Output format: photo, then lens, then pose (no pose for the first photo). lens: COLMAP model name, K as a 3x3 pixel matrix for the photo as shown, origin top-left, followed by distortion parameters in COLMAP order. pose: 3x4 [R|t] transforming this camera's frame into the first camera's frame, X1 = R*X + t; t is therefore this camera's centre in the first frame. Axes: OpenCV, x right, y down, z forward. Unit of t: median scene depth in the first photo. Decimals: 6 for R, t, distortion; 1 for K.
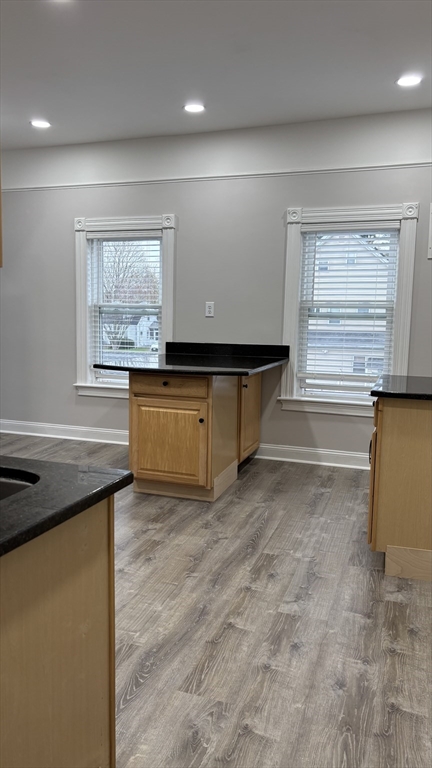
lens RADIAL K [[579.5, 0, 216.0], [0, 579.5, 384.0], [0, 0, 1]] dist [0.109095, -0.120841]
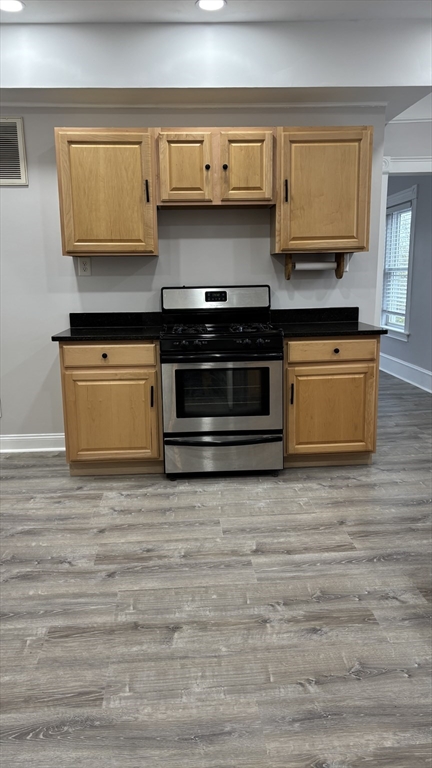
lens RADIAL K [[579.5, 0, 216.0], [0, 579.5, 384.0], [0, 0, 1]] dist [0.109095, -0.120841]
pose [[0.388068, 0.145412, -0.910087, 0.480653], [-0.089176, 0.988766, 0.119958, -0.067248], [0.917306, 0.034606, 0.396675, 0.682183]]
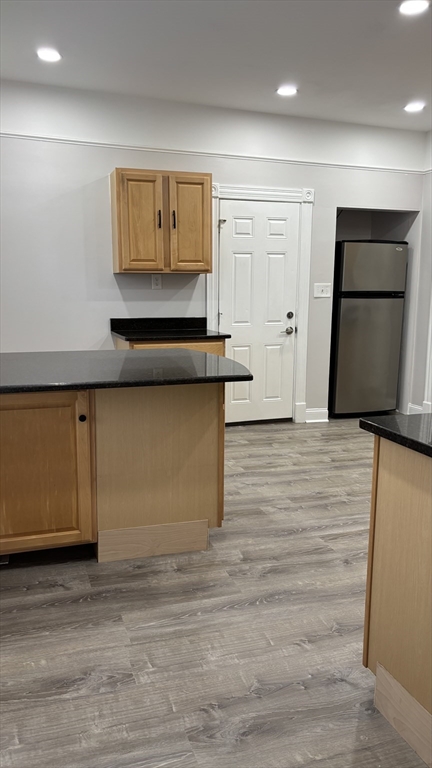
lens RADIAL K [[579.5, 0, 216.0], [0, 579.5, 384.0], [0, 0, 1]] dist [0.109095, -0.120841]
pose [[-0.623551, -0.159428, 0.765354, -0.976206], [0.068353, 0.964119, 0.256520, -0.272898], [-0.778788, 0.212268, -0.590280, 2.053909]]
